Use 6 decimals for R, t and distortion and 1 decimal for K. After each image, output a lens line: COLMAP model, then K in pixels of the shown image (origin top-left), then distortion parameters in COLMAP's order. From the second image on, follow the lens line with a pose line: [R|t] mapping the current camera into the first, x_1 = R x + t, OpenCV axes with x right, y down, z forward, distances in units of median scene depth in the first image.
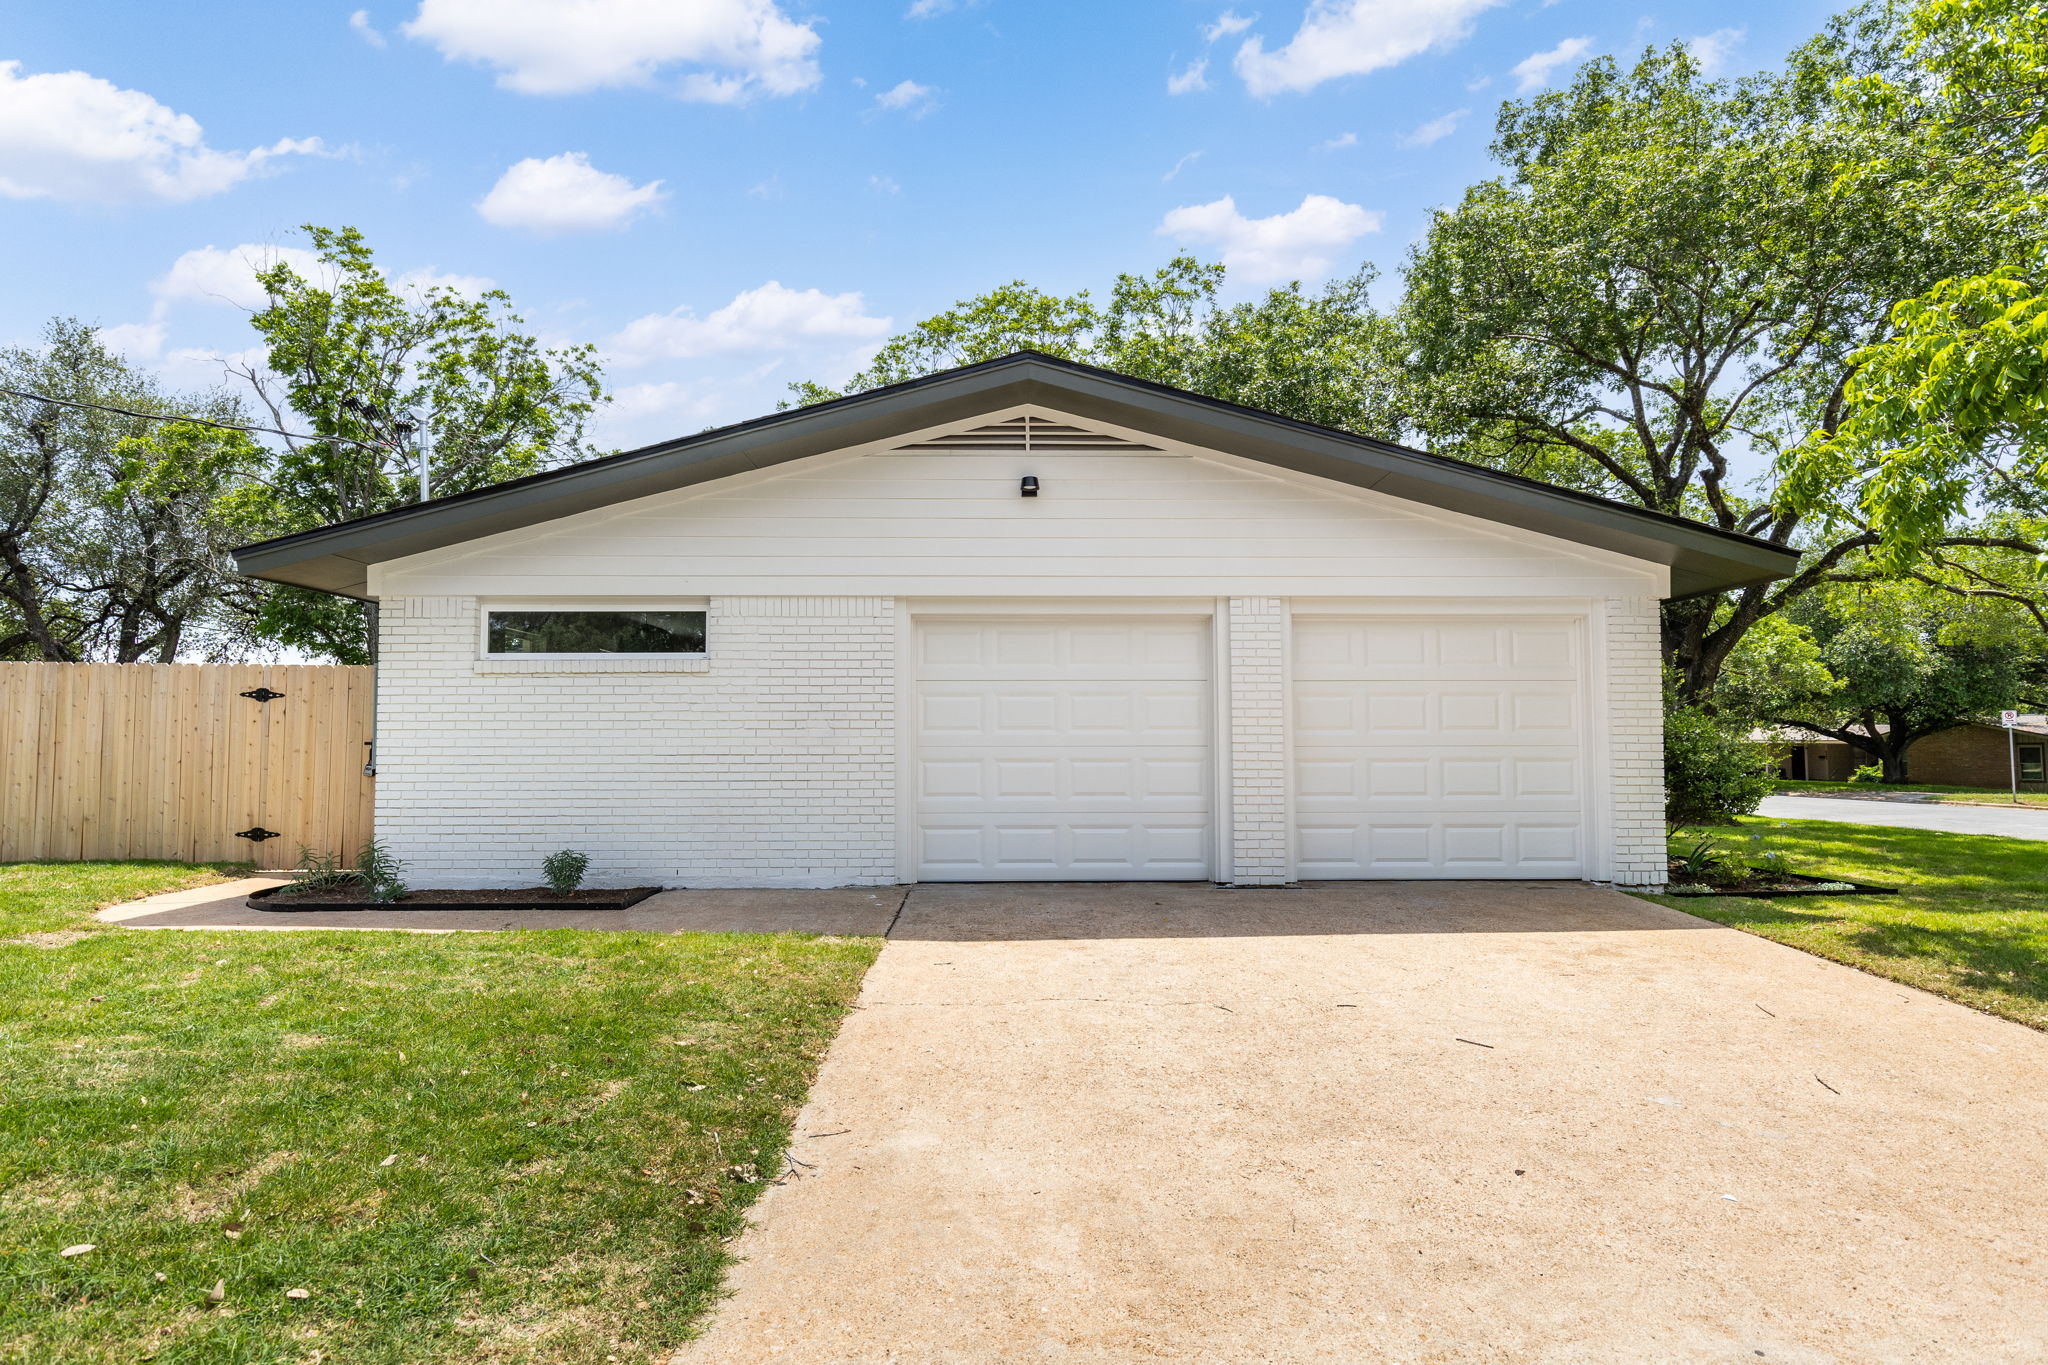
lens RADIAL K [[1095.0, 0, 1024.0], [0, 1095.0, 682.5], [0, 0, 1]] dist [-0.000920, -0.000526]
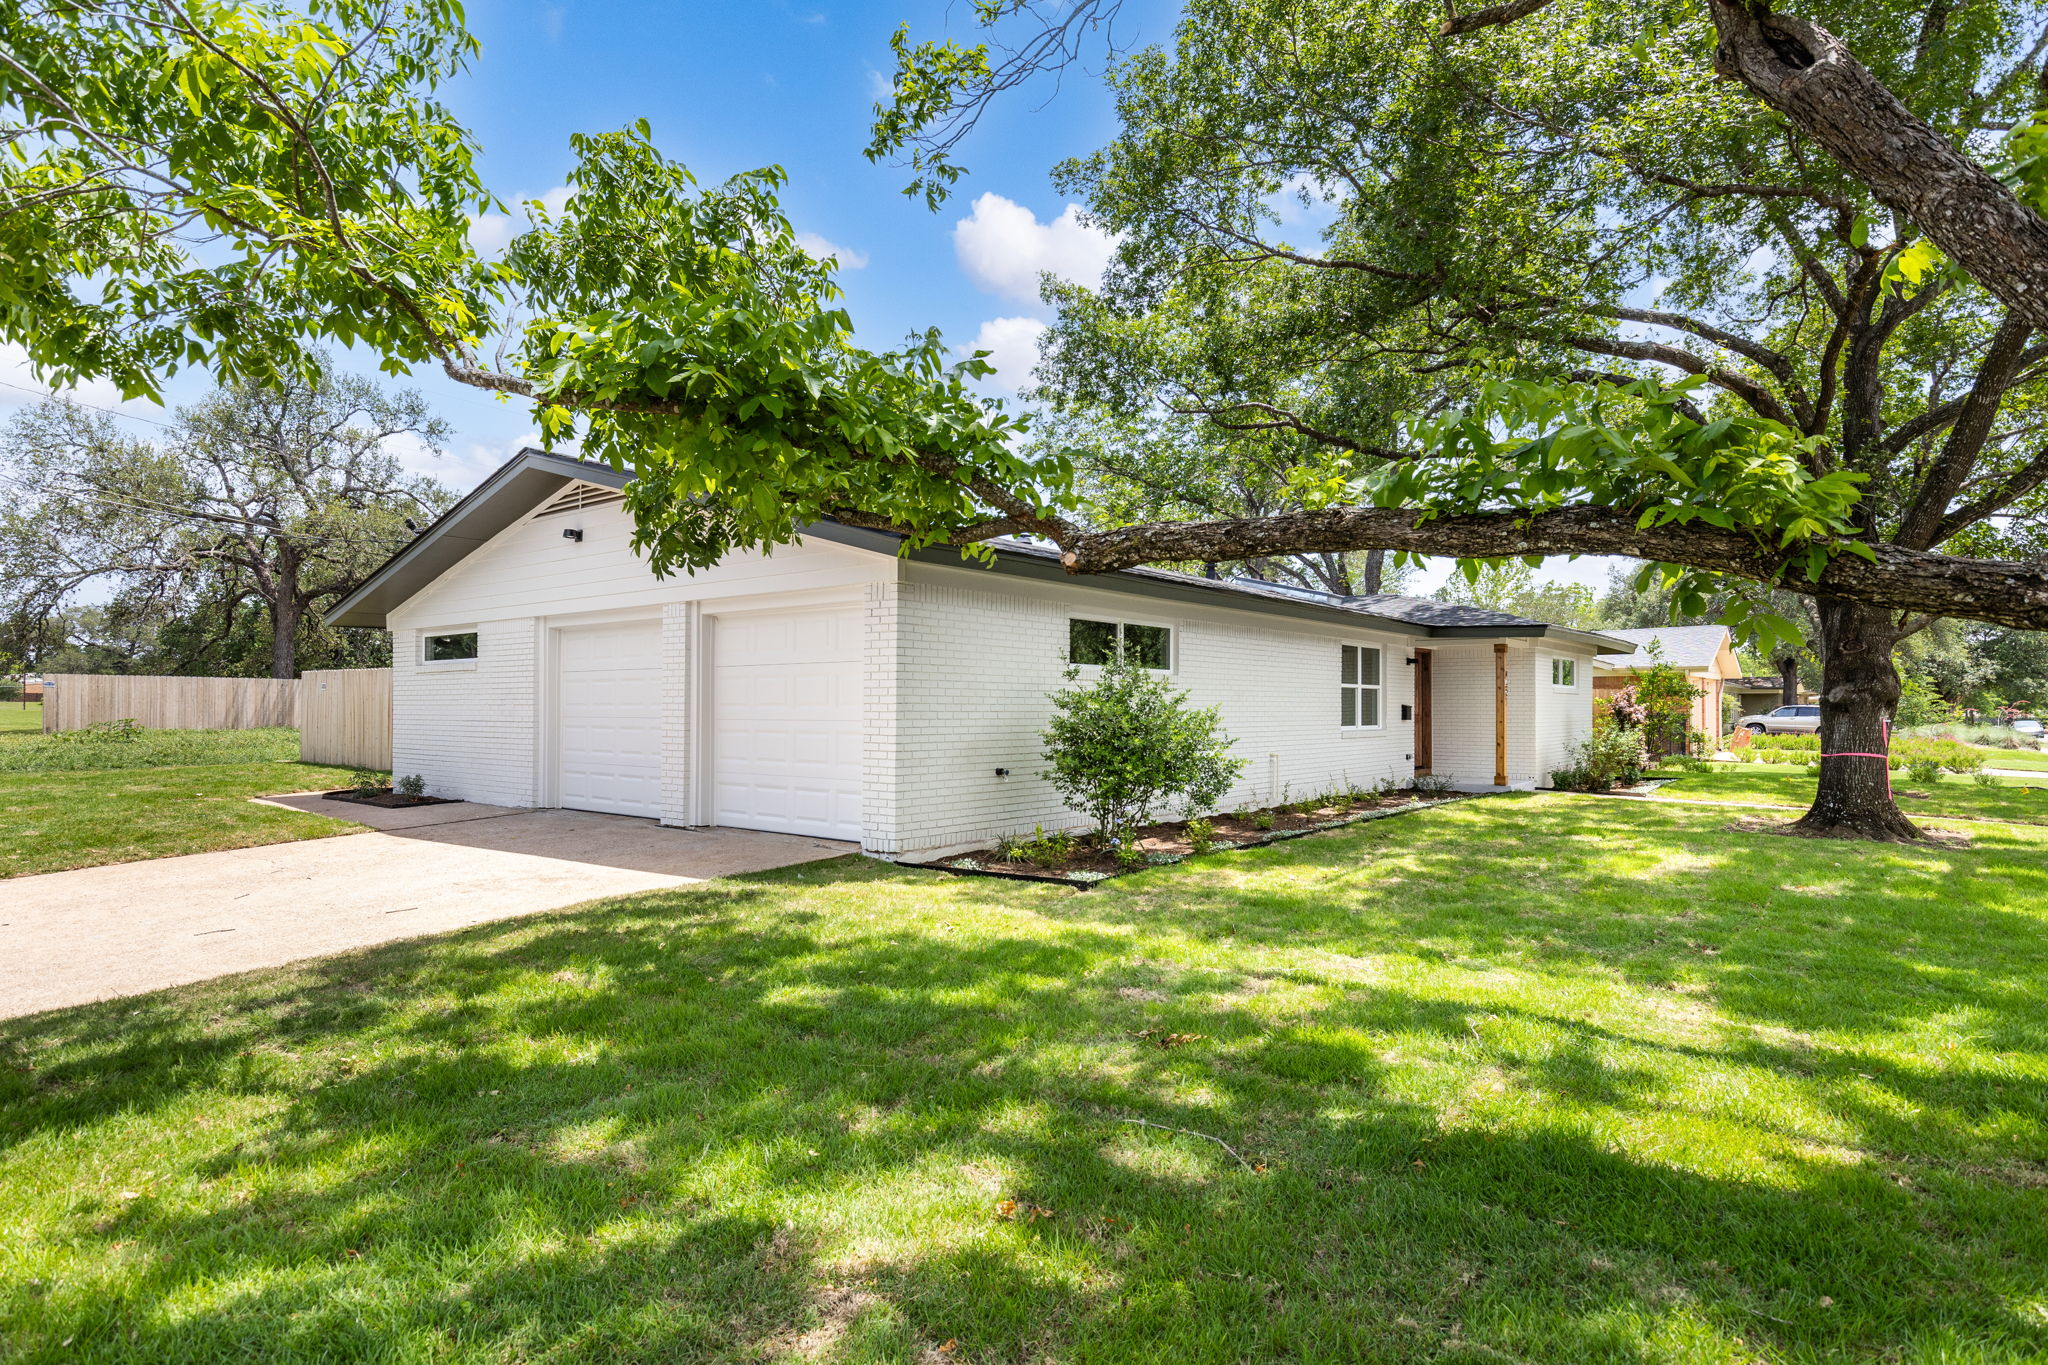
lens RADIAL K [[1095.0, 0, 1024.0], [0, 1095.0, 682.5], [0, 0, 1]] dist [-0.000920, -0.000526]
pose [[0.770832, -0.012858, -0.636909, 1.358340], [0.007160, 0.999908, -0.011521, 0.035056], [0.636998, 0.004321, 0.770853, 0.271102]]
